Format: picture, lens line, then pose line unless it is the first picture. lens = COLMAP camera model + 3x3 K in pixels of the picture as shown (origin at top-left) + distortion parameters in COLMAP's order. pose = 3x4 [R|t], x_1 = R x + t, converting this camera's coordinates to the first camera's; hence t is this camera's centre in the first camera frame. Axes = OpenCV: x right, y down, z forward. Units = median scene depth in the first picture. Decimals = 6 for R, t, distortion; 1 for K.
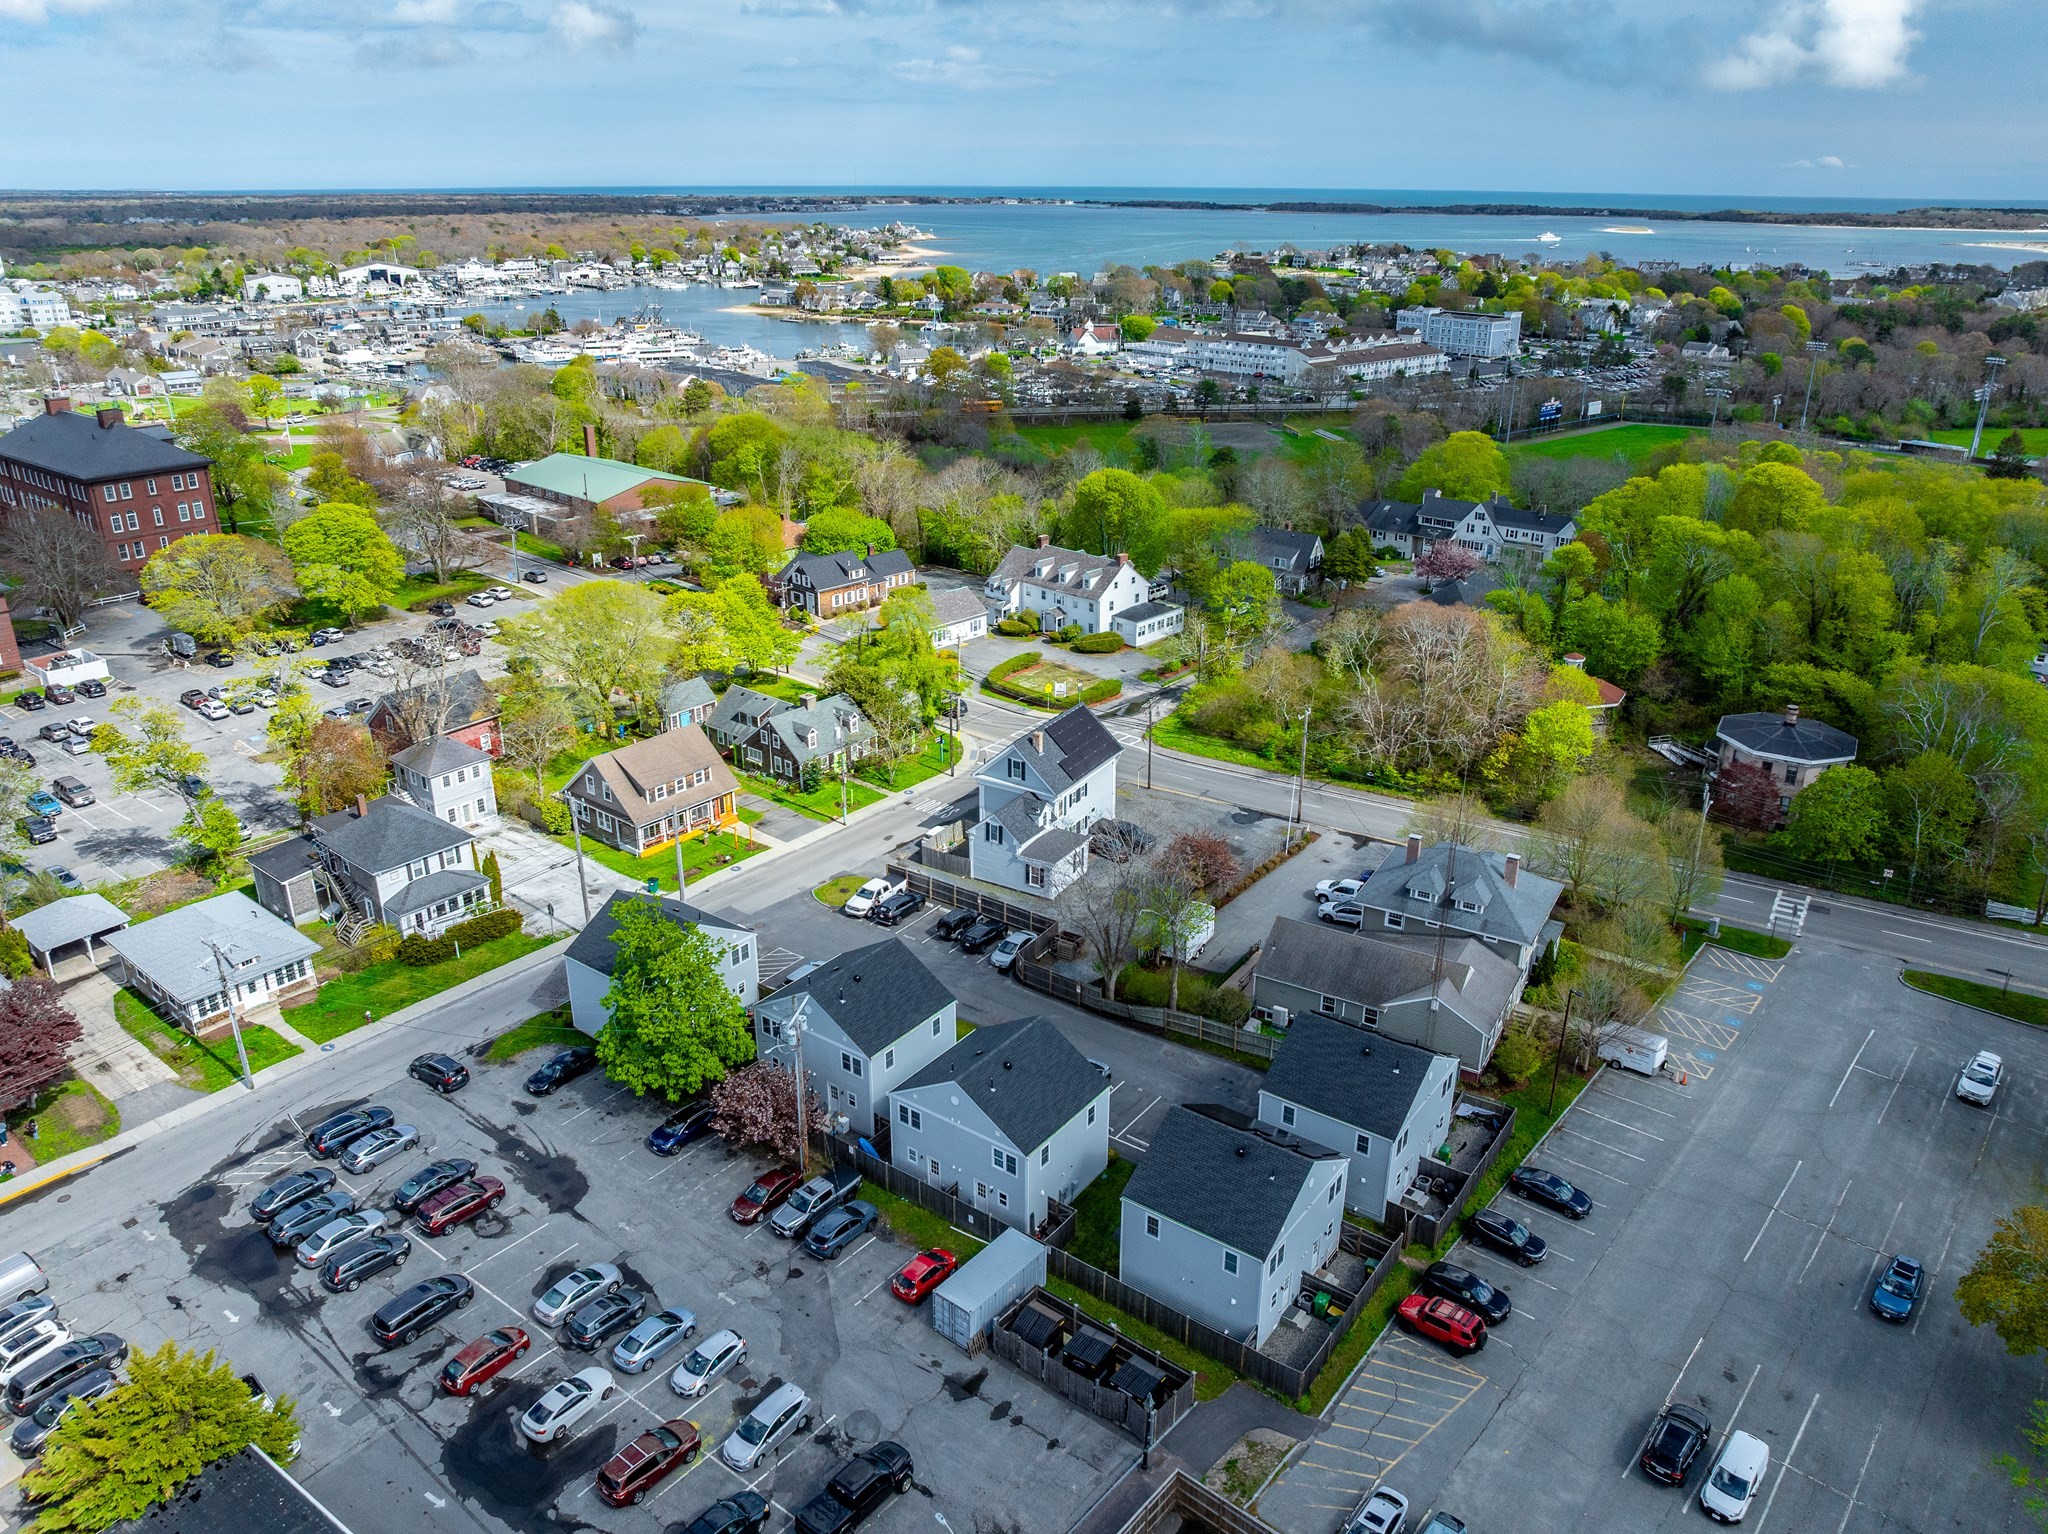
lens RADIAL K [[1444.0, 0, 1024.6], [0, 1444.0, 759.9], [0, 0, 1]] dist [-0.041223, 0.009624]
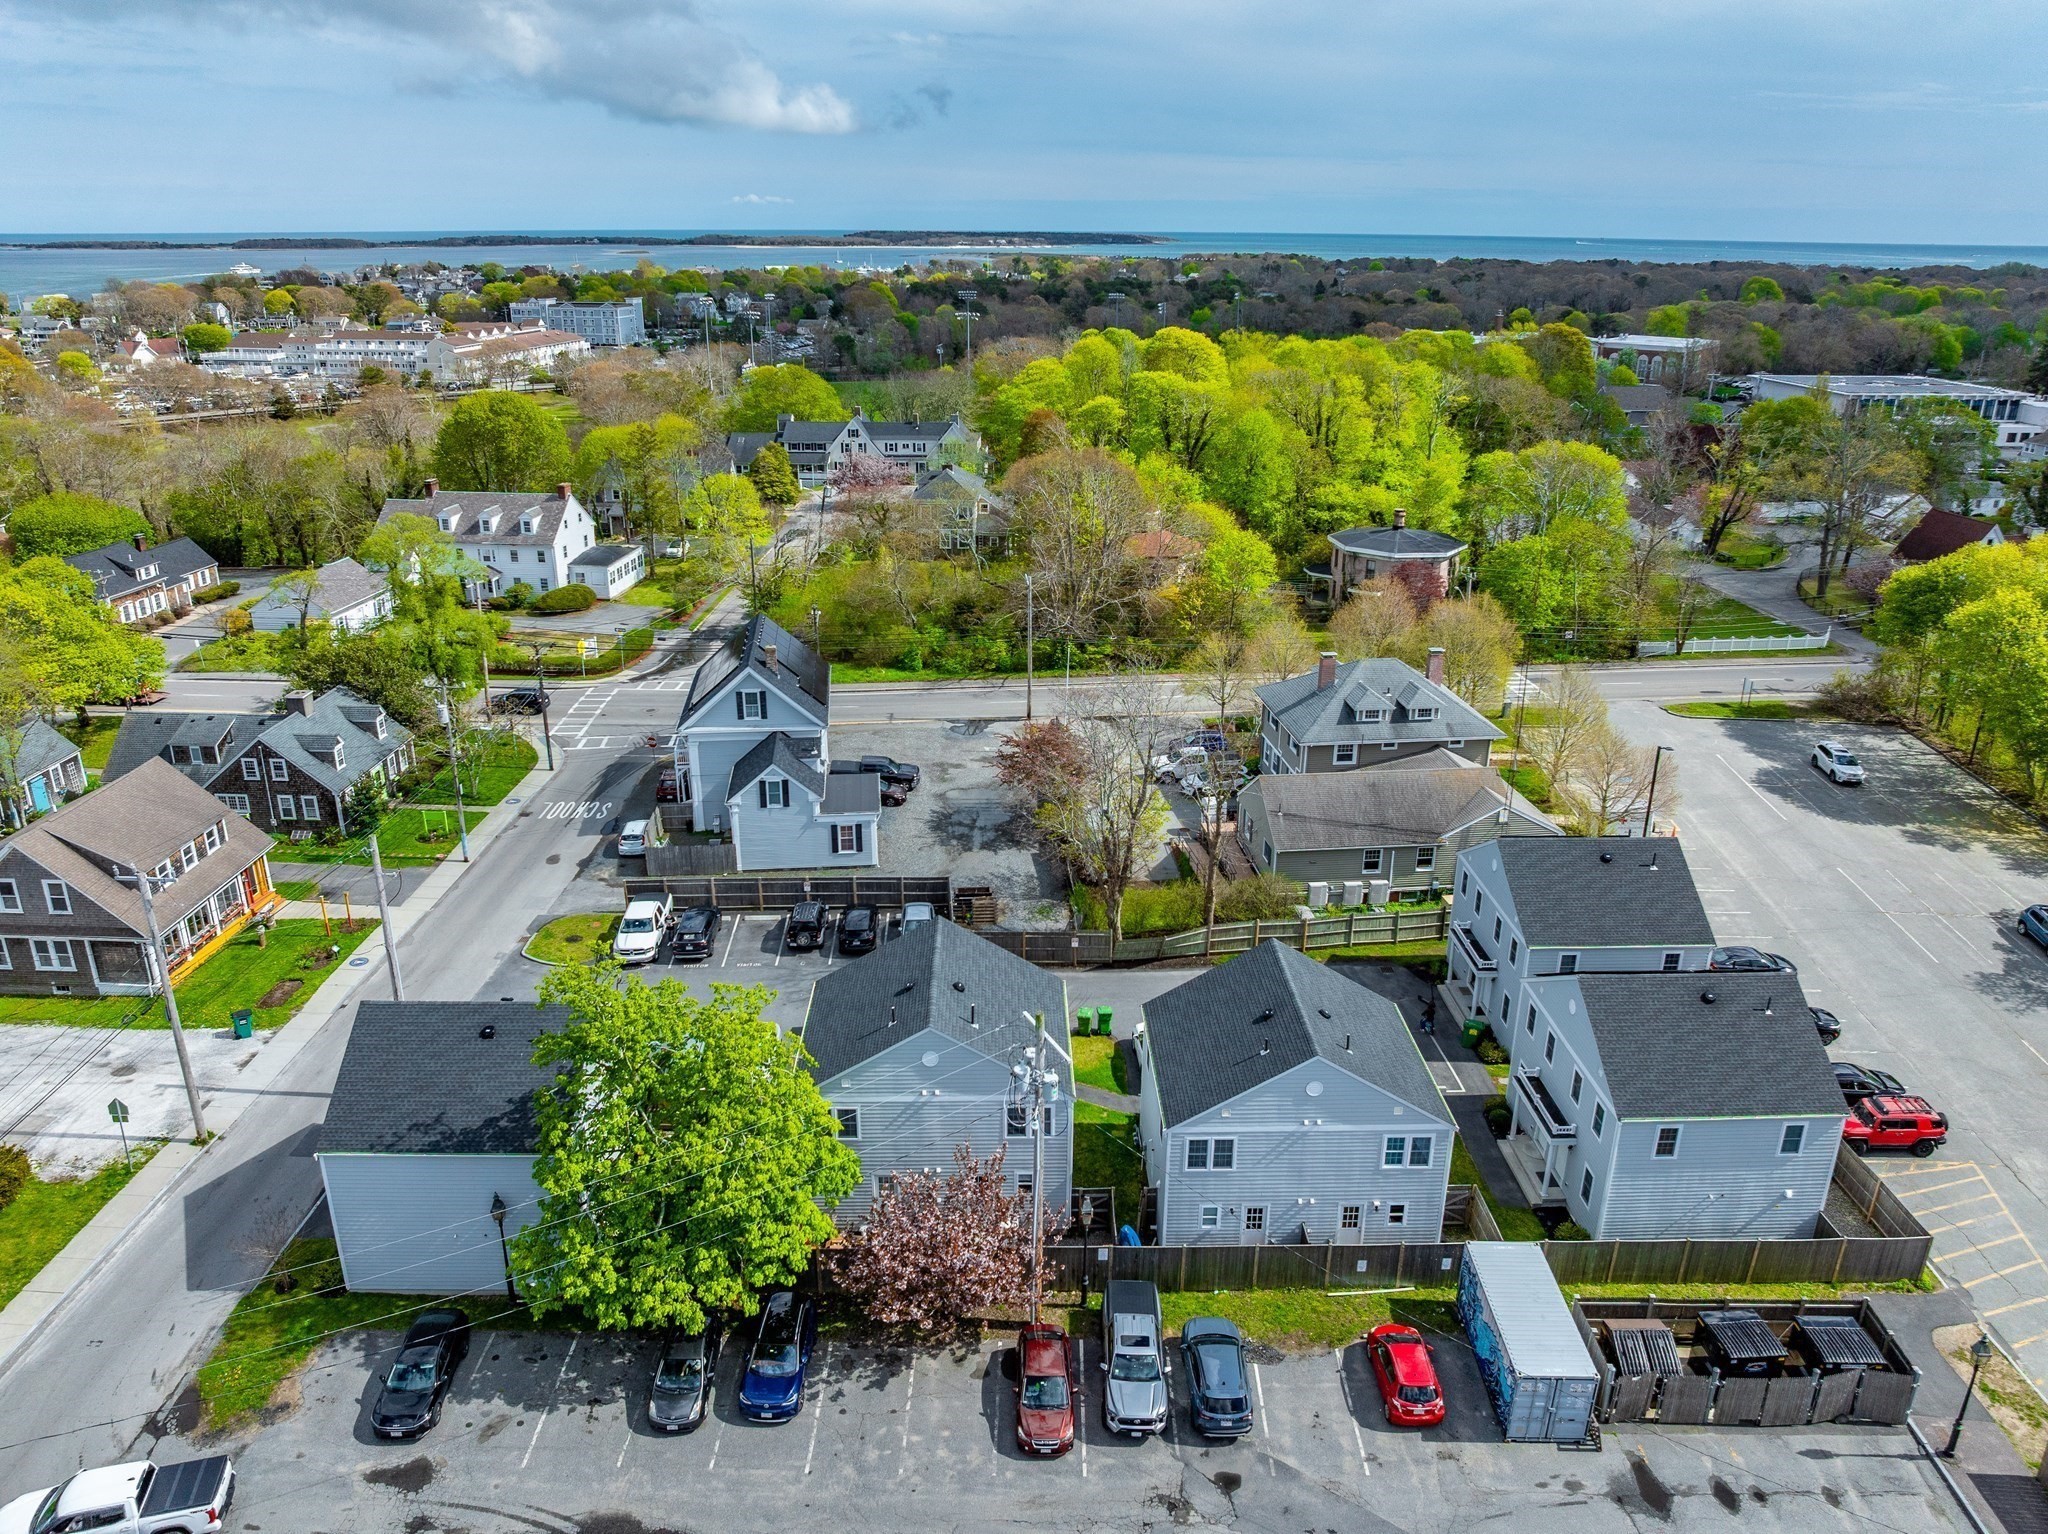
lens RADIAL K [[1444.0, 0, 1027.5], [0, 1444.0, 768.6], [0, 0, 1]] dist [-0.041223, 0.009624]
pose [[0.794567, -0.214277, 0.568110, -0.288505], [0.224970, 0.972959, 0.052330, 0.028912], [-0.563961, 0.086228, 0.821287, 0.349722]]
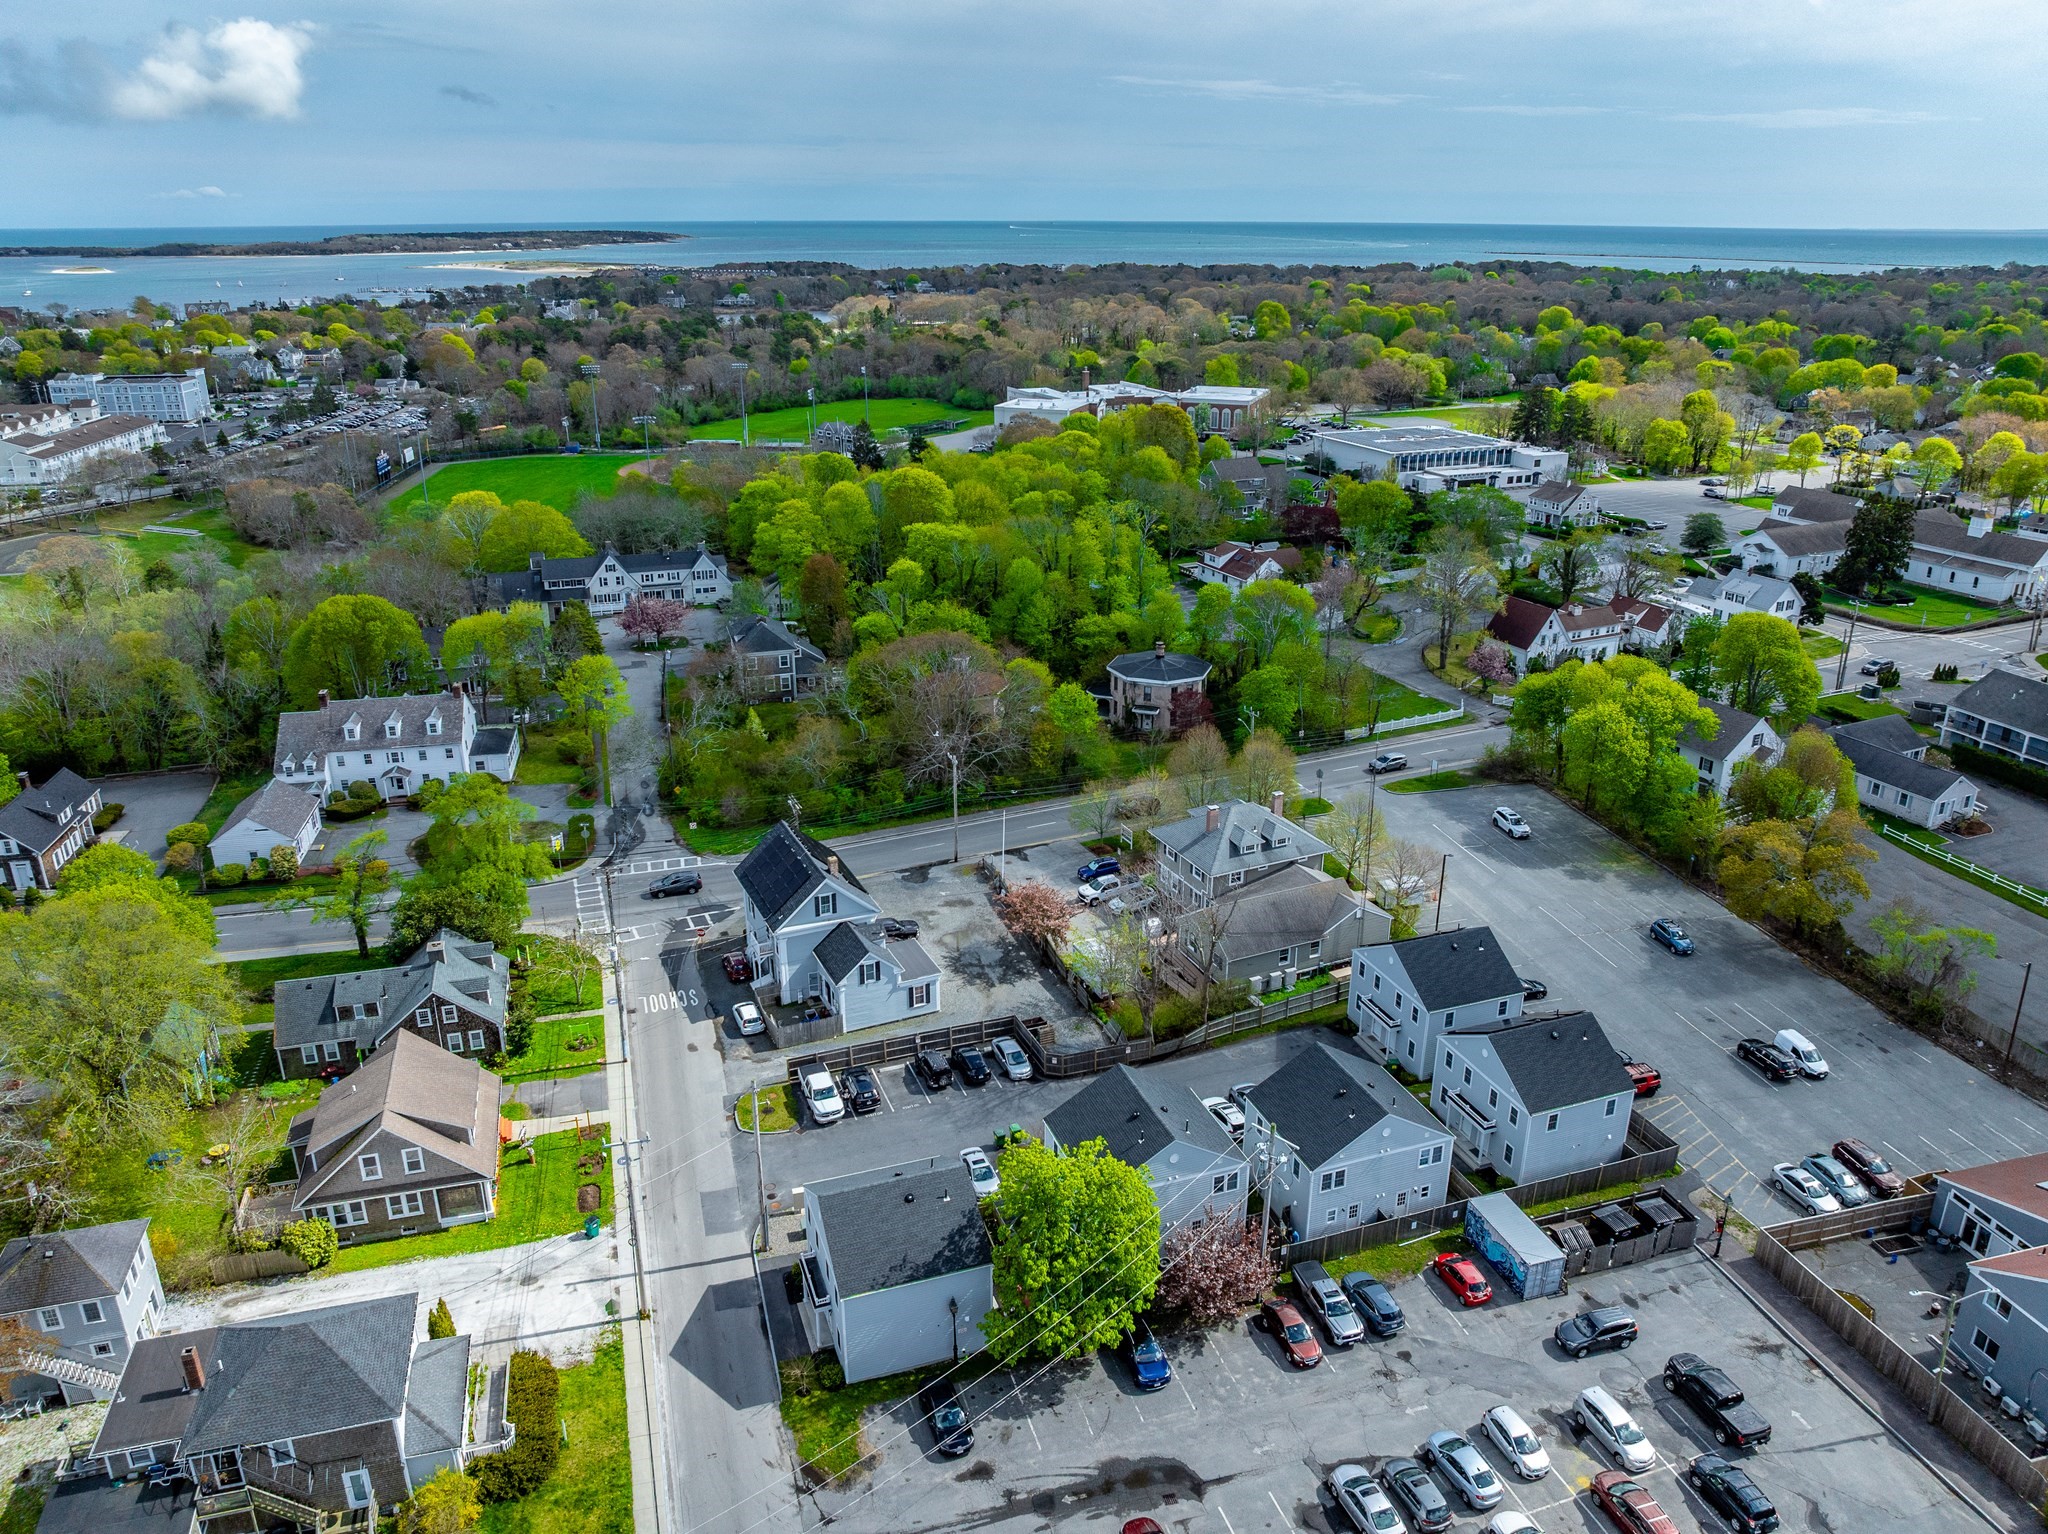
lens RADIAL K [[1444.0, 0, 1031.3], [0, 1444.0, 765.8], [0, 0, 1]] dist [-0.041223, 0.009624]
pose [[0.559019, -0.300431, 0.772813, -0.588361], [0.311156, 0.939942, 0.140326, -0.157373], [-0.768557, 0.162021, 0.618926, 0.311900]]
